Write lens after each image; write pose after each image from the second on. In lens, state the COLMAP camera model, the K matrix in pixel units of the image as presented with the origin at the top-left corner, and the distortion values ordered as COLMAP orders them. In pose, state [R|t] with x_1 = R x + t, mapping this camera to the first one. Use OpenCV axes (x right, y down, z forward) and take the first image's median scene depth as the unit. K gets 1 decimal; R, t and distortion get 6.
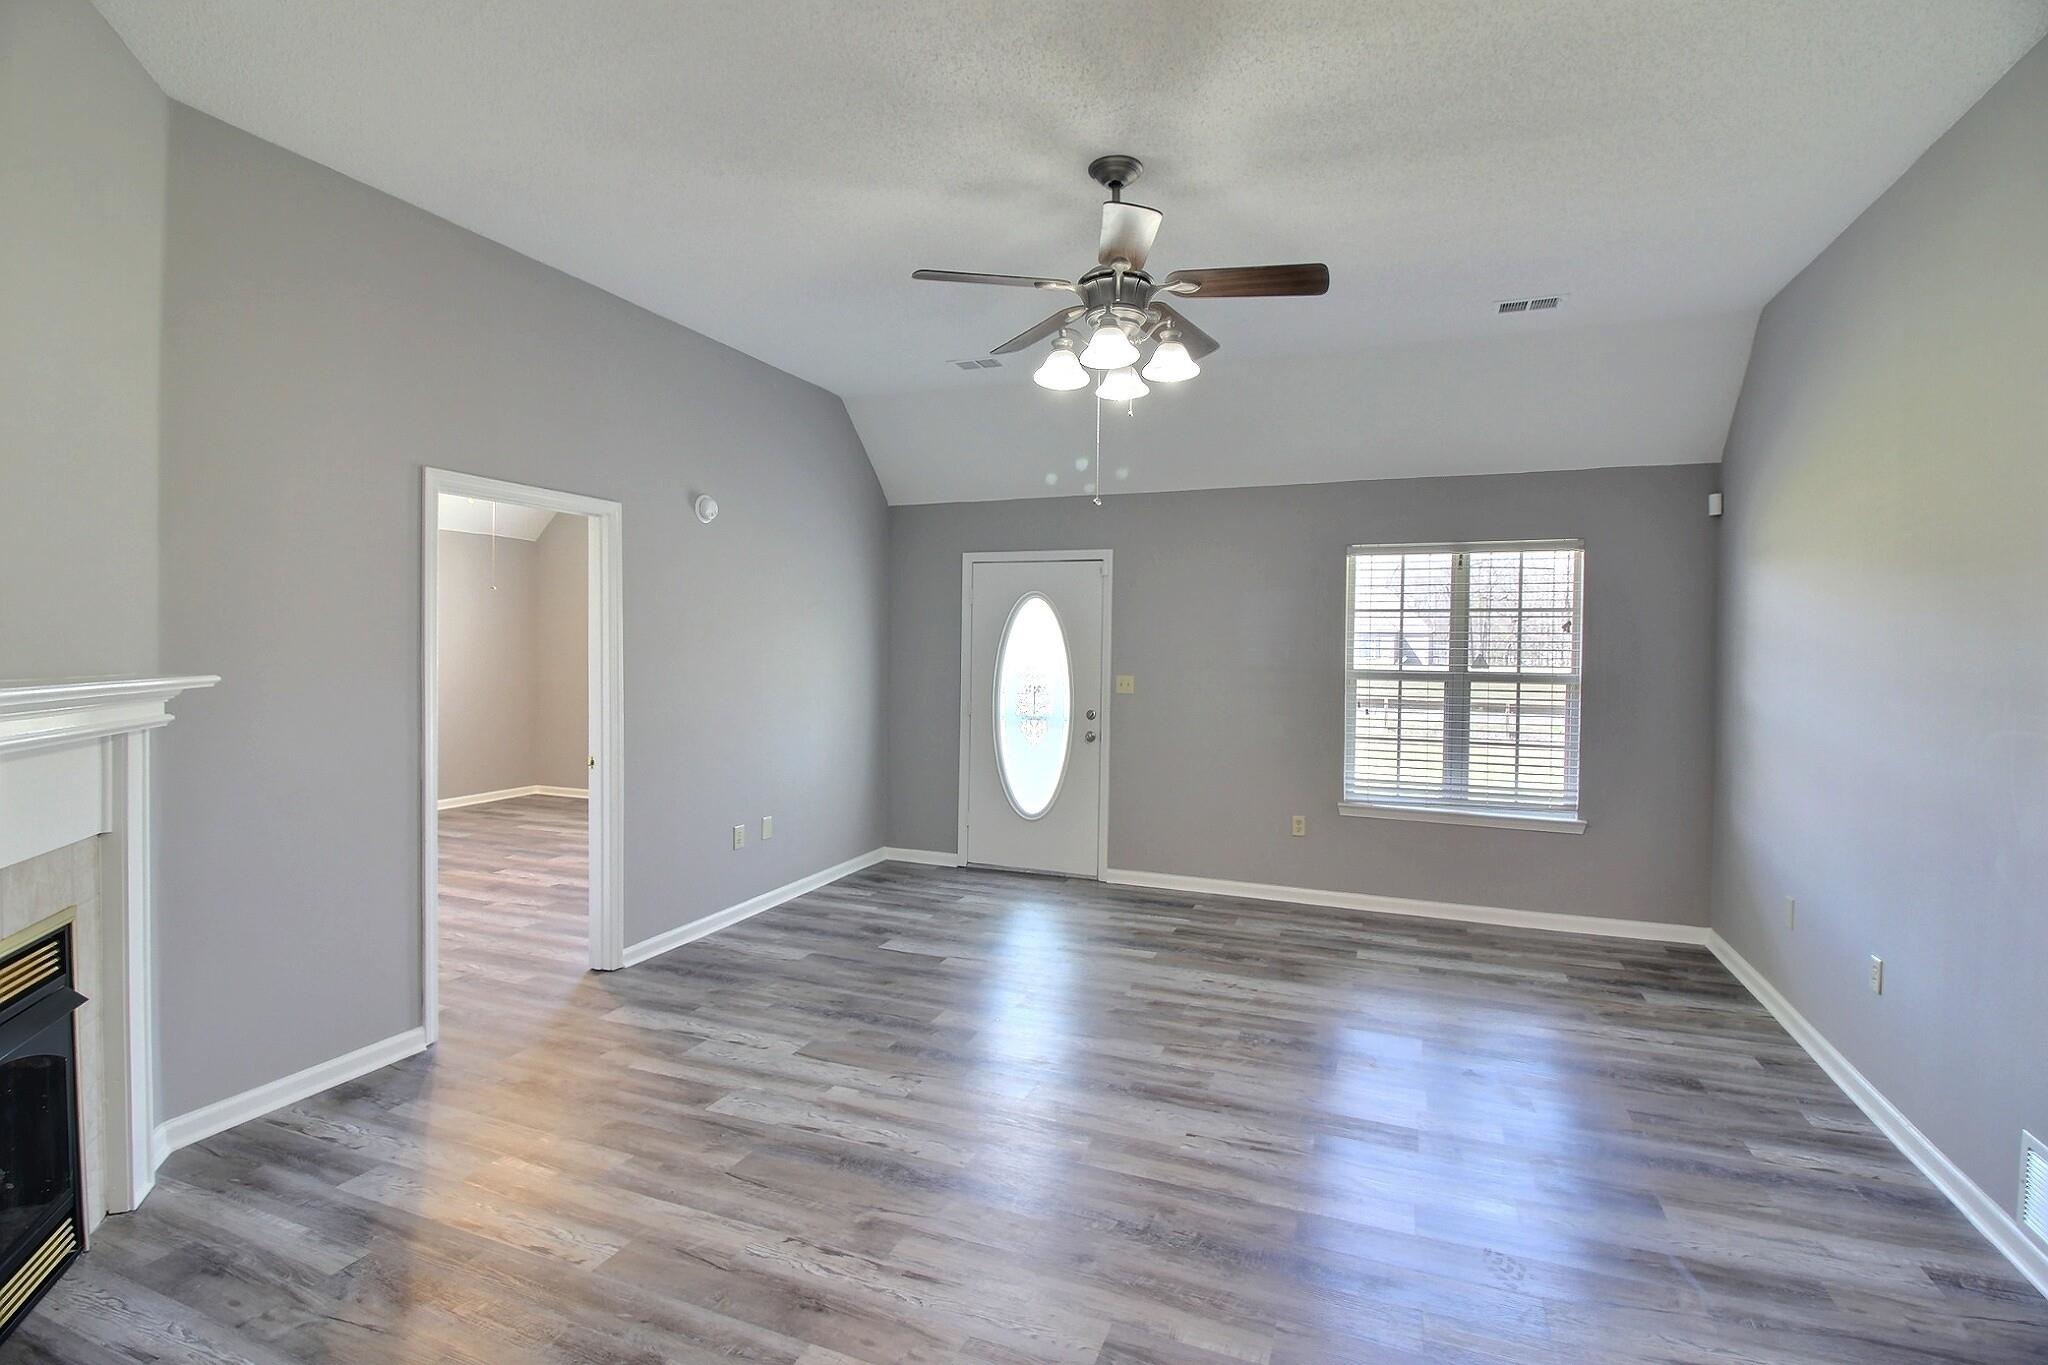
lens RADIAL K [[959.8, 0, 1022.1], [0, 959.8, 678.2], [0, 0, 1]] dist [-0.000209, -0.009593]
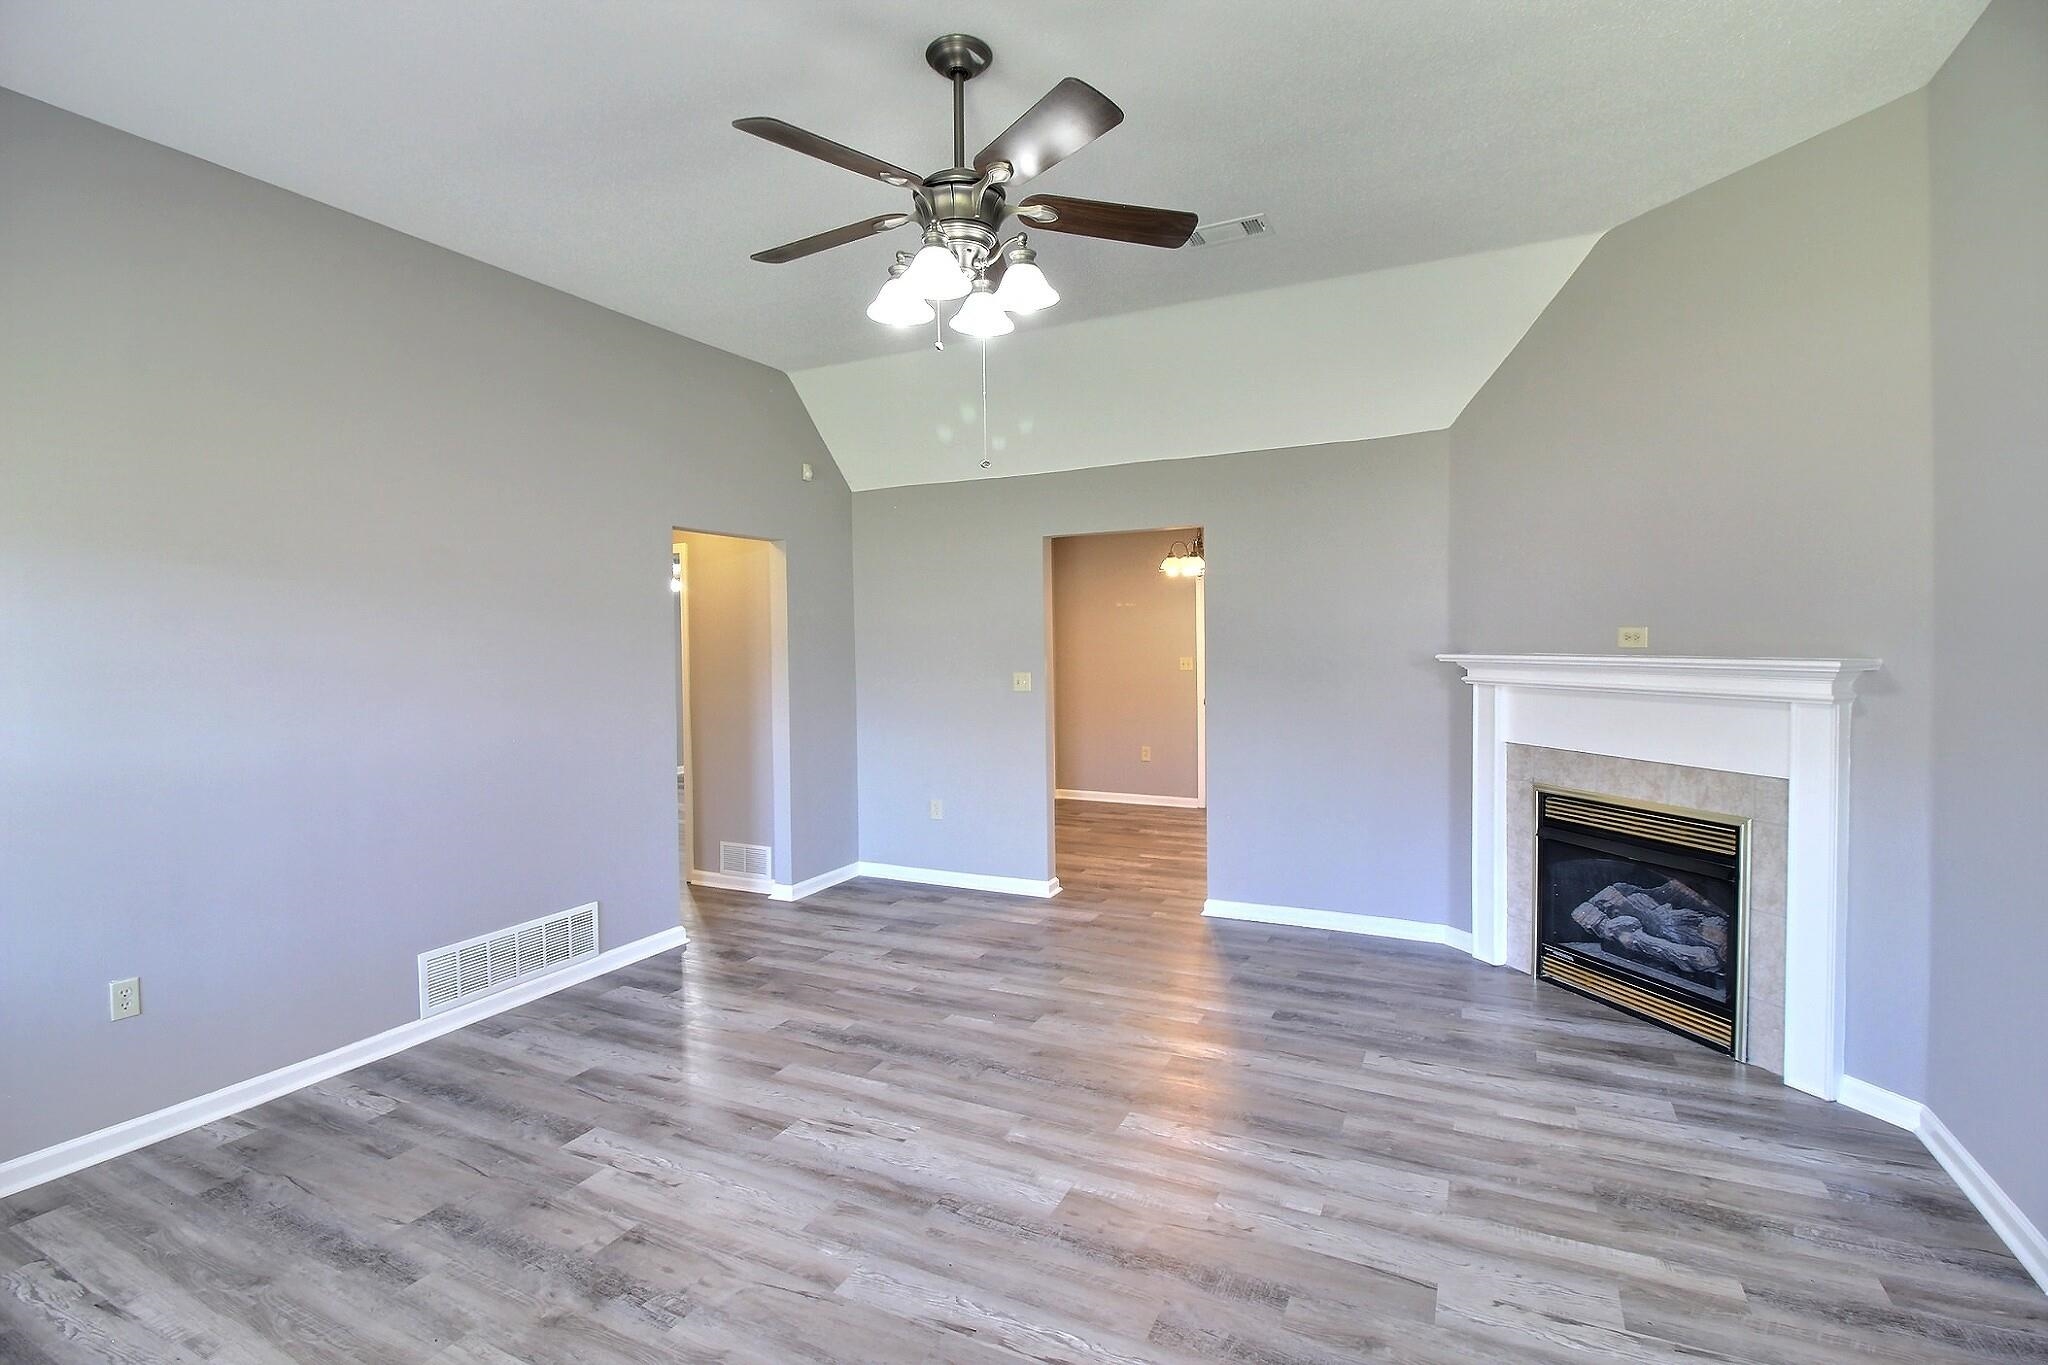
lens RADIAL K [[959.8, 0, 1021.8], [0, 959.8, 675.3], [0, 0, 1]] dist [-0.000209, -0.009593]
pose [[-0.996833, -0.002119, 0.079496, -0.019667], [0.003240, 0.997733, 0.067218, -0.049722], [-0.079458, 0.067263, -0.994566, 1.686157]]
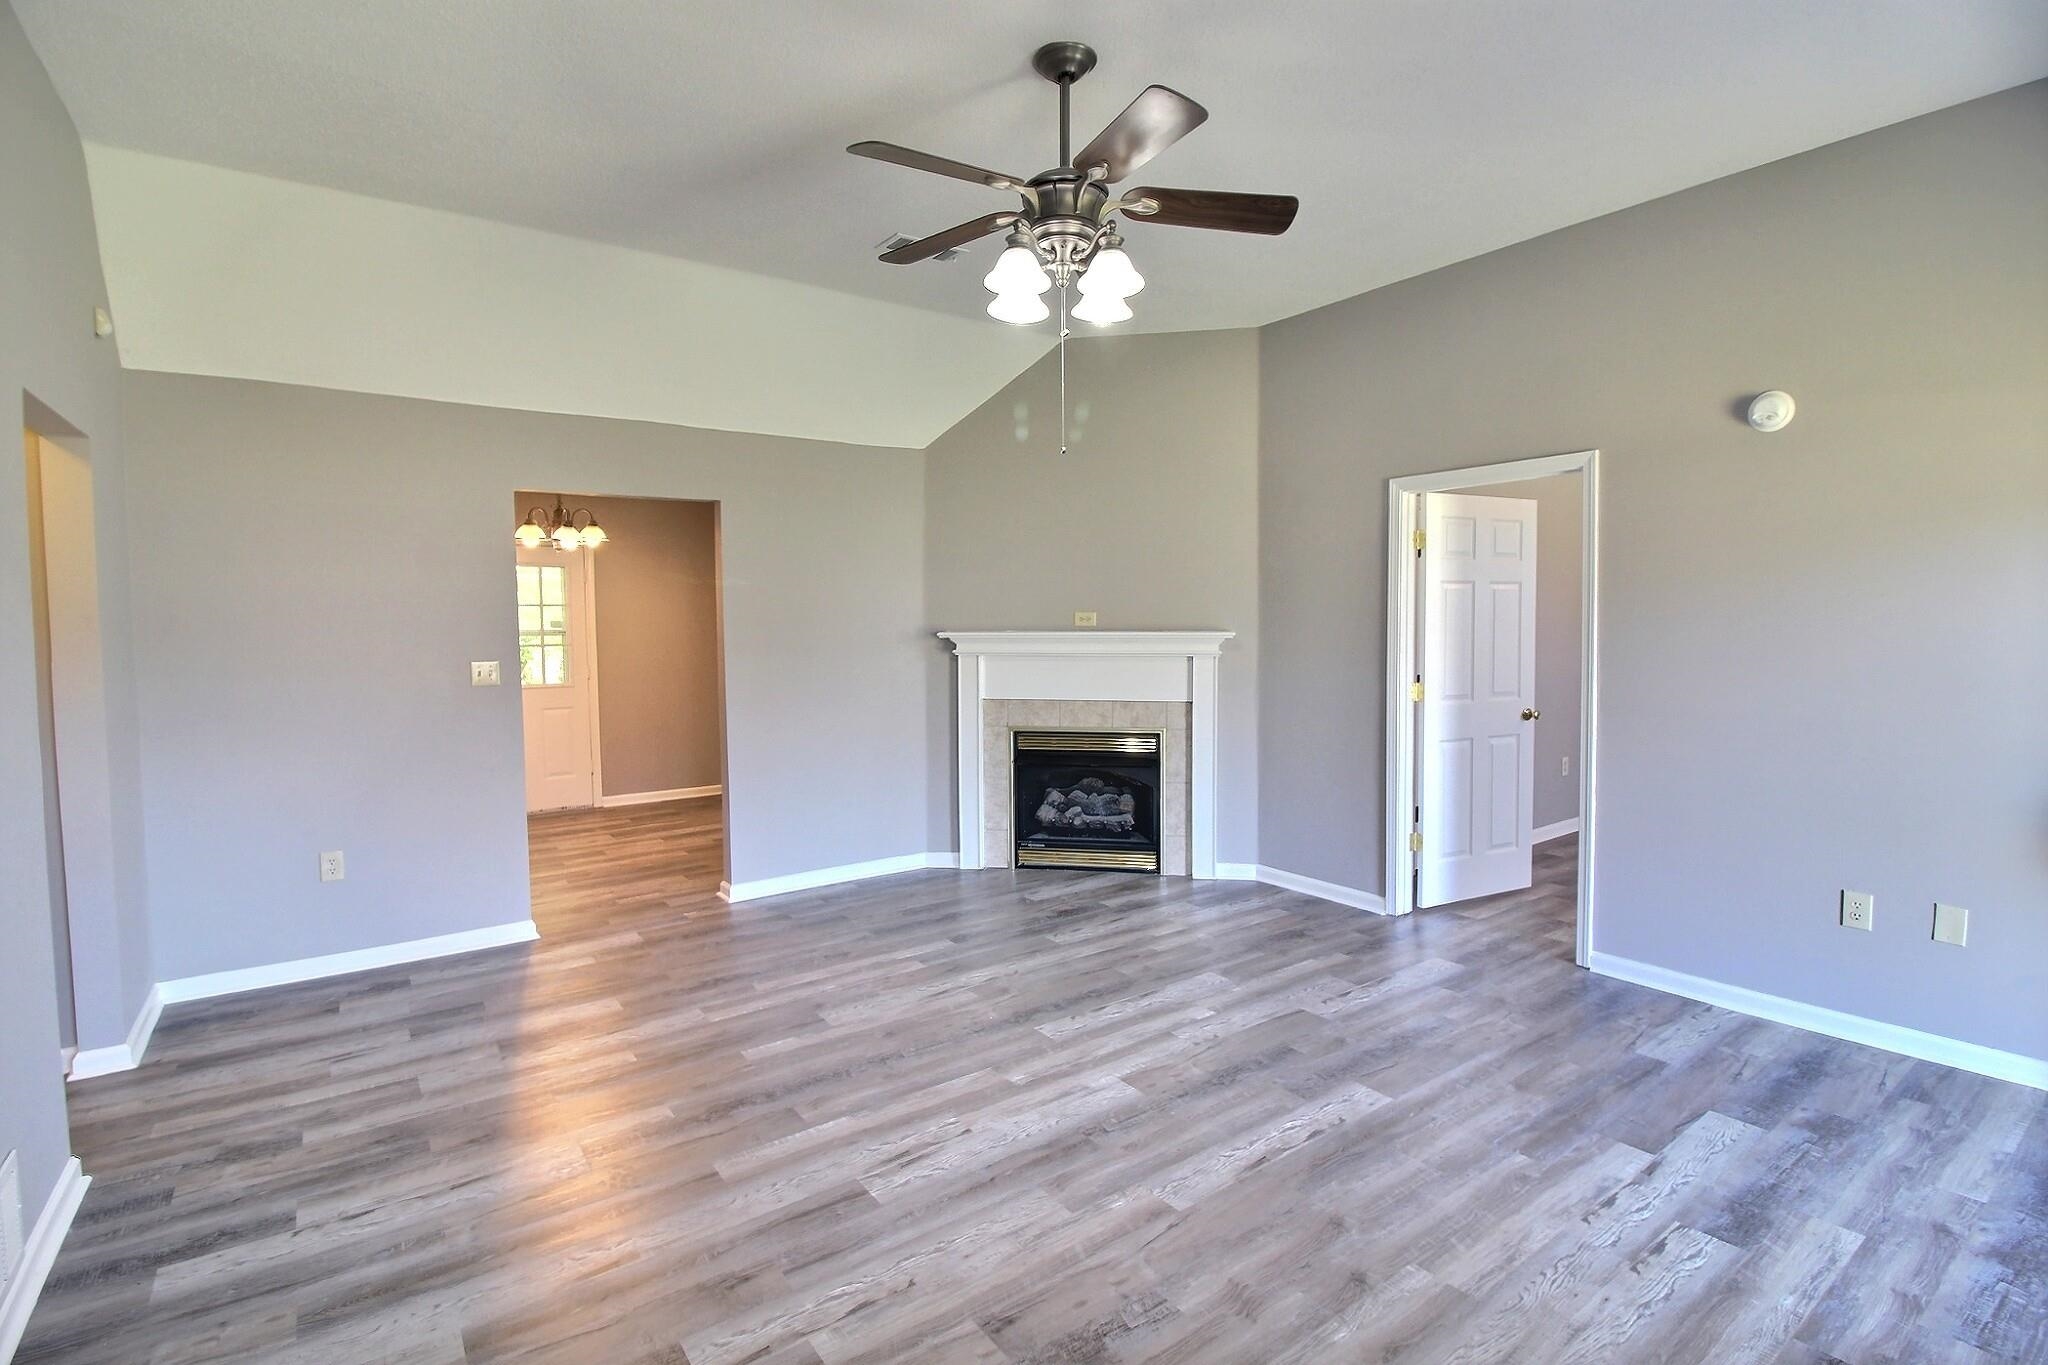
lens RADIAL K [[959.8, 0, 1033.7], [0, 959.8, 639.6], [0, 0, 1]] dist [-0.000209, -0.009593]
pose [[-0.532917, 0.010953, -0.846097, 0.812506], [-0.025133, 0.999270, 0.028766, -0.027158], [0.845794, 0.036595, -0.532253, 1.346340]]
